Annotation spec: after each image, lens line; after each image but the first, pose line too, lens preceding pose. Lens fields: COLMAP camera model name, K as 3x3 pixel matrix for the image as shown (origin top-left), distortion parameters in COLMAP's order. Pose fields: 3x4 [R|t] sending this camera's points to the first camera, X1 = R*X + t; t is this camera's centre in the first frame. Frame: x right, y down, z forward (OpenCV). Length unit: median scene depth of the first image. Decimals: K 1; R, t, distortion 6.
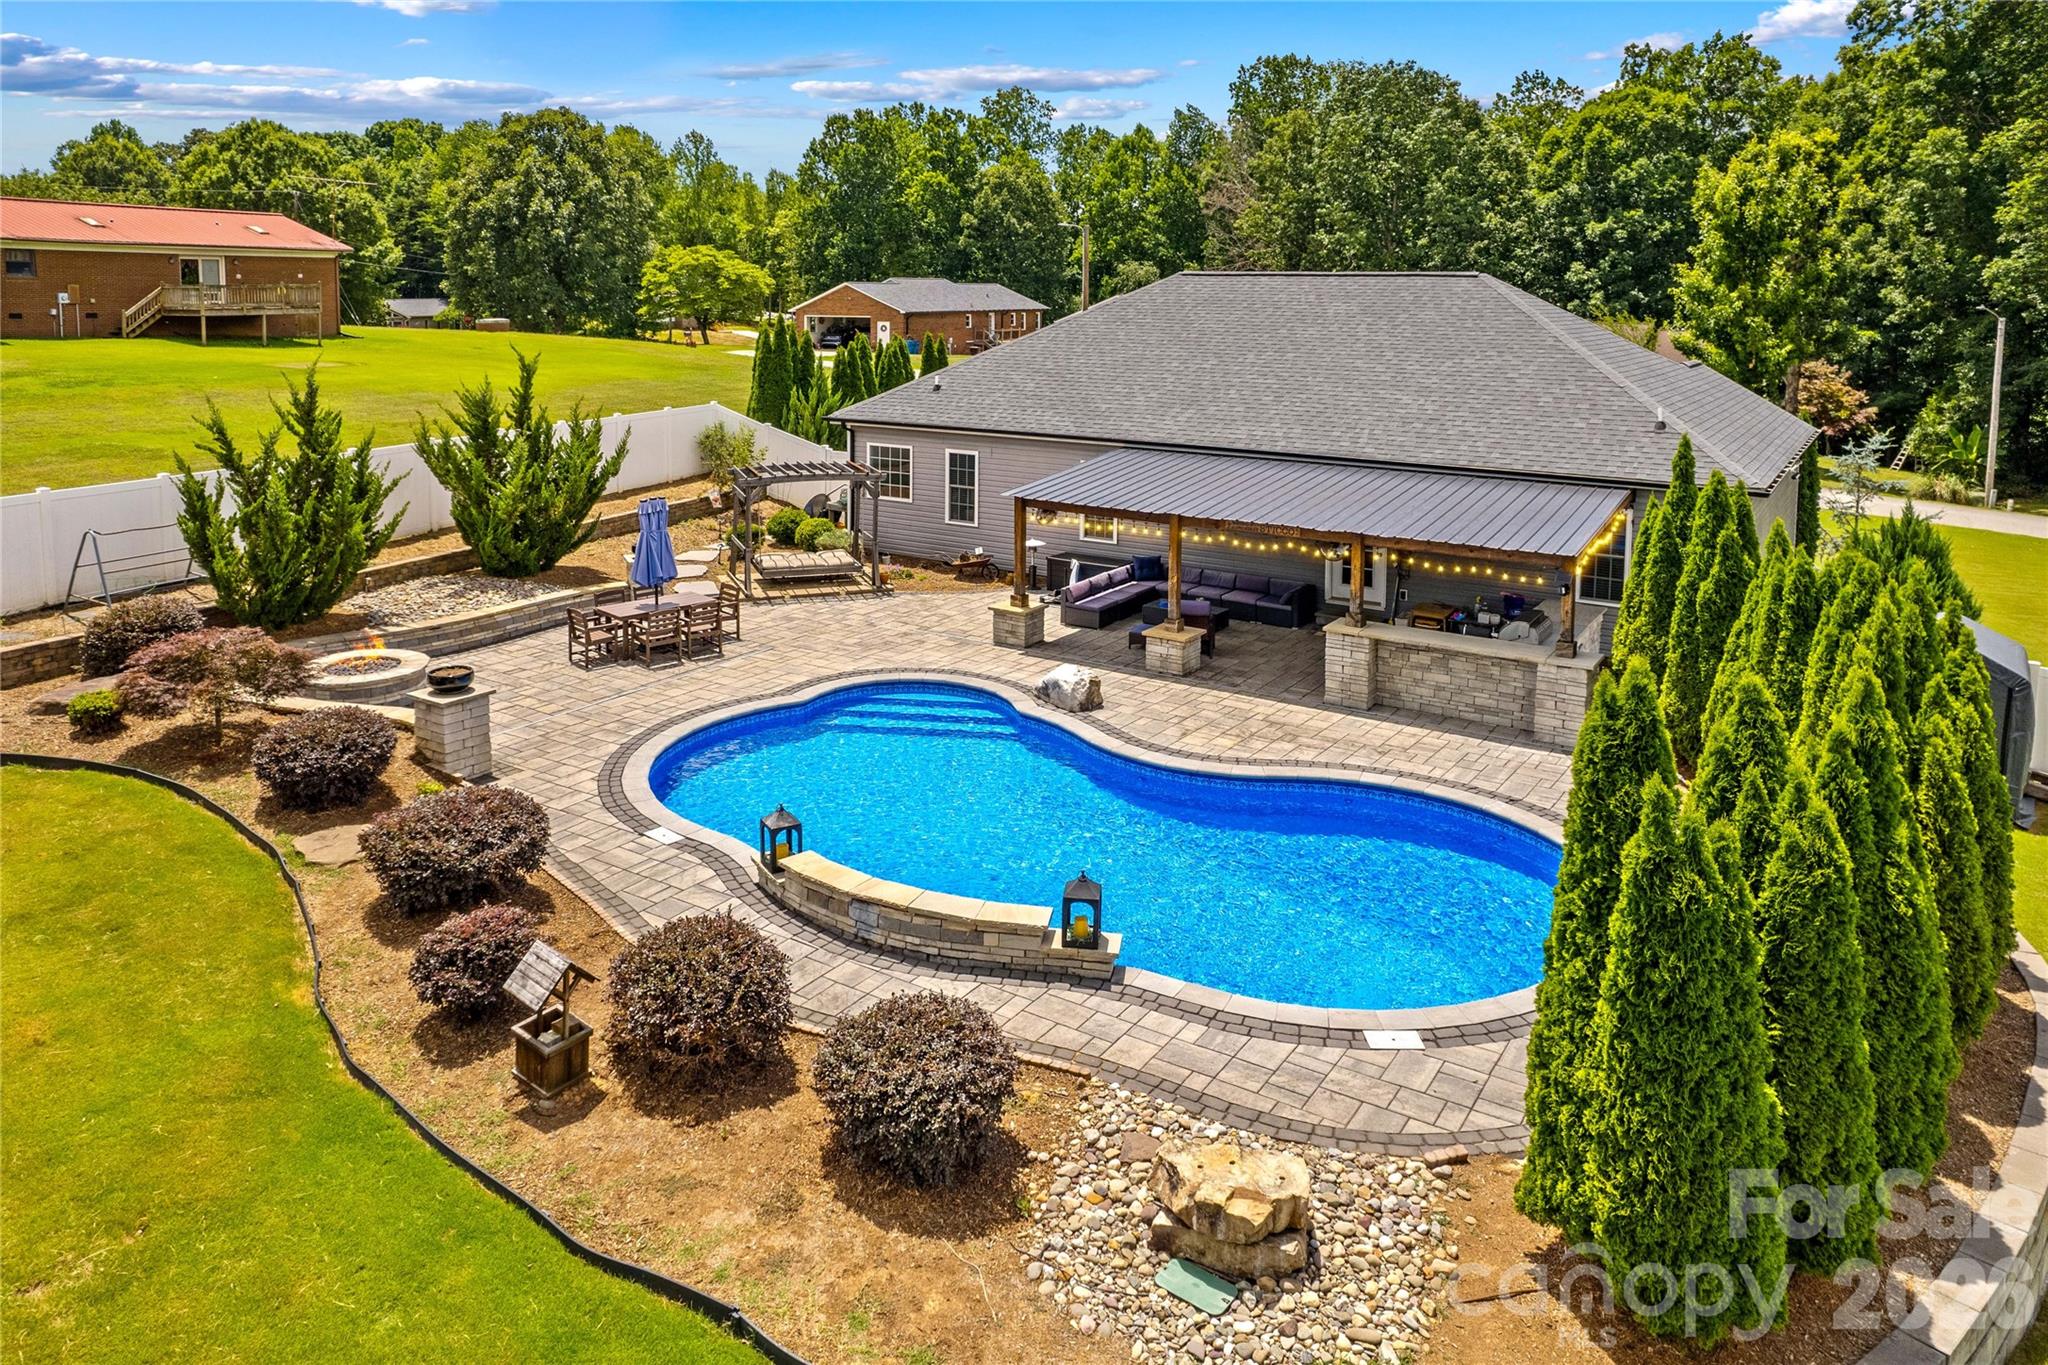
lens RADIAL K [[1365.6, 0, 1031.1], [0, 1365.6, 393.3], [0, 0, 1]] dist [-0.048830, 0.011642]
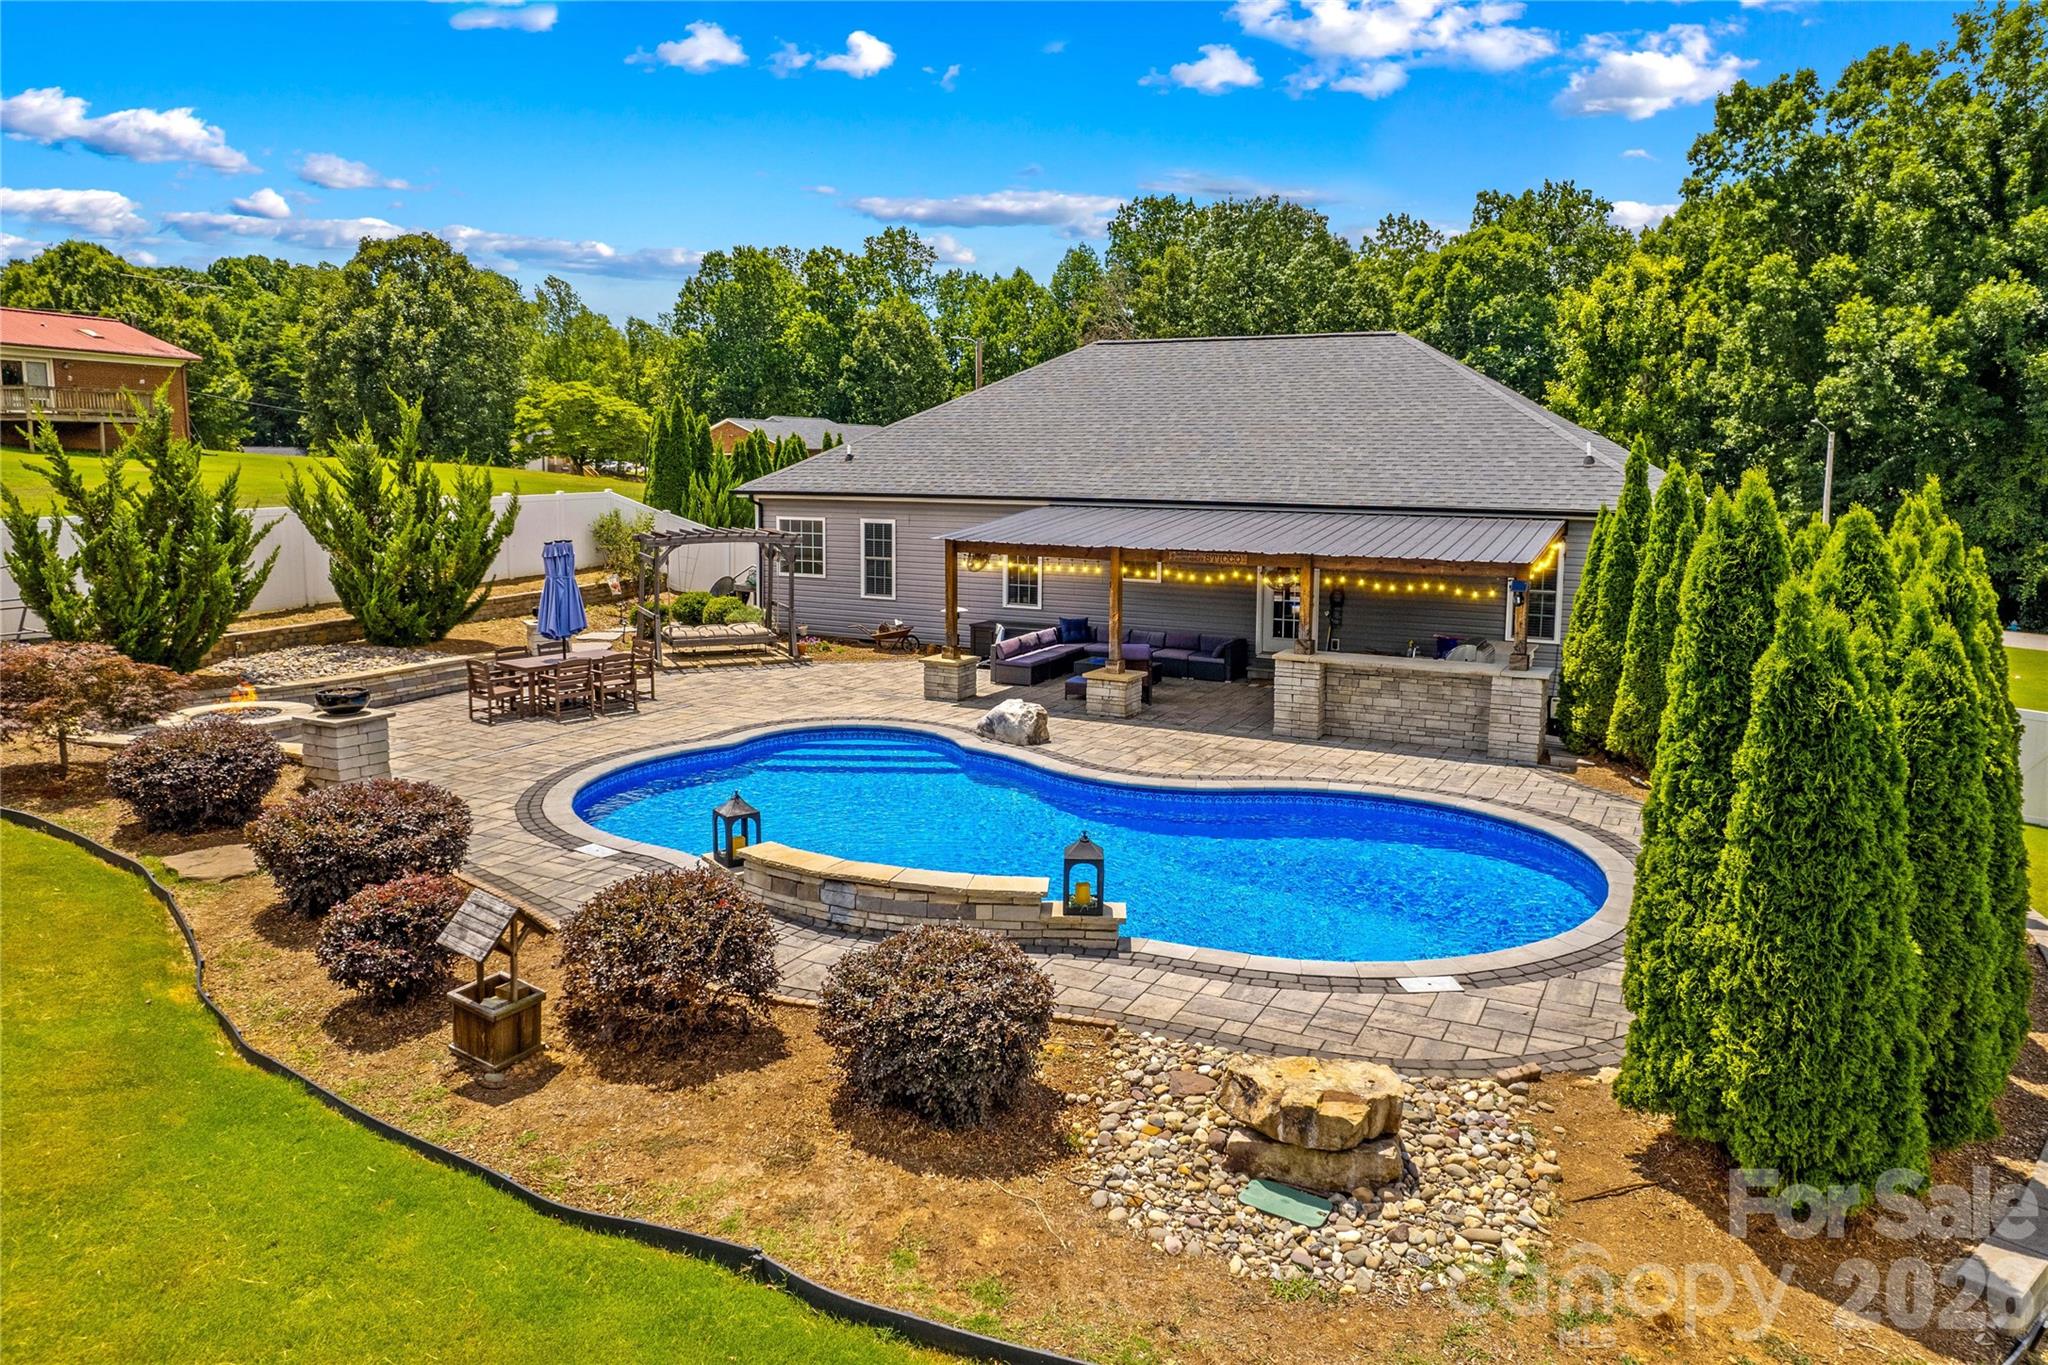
lens RADIAL K [[1336.5, 0, 1047.2], [0, 1336.5, 605.9], [0, 0, 1]] dist [-0.064929, 0.044945]
pose [[0.994249, -0.022066, 0.104796, -0.063590], [0.018138, 0.999102, 0.038290, 0.138602], [-0.105547, -0.036169, 0.993756, 0.101054]]
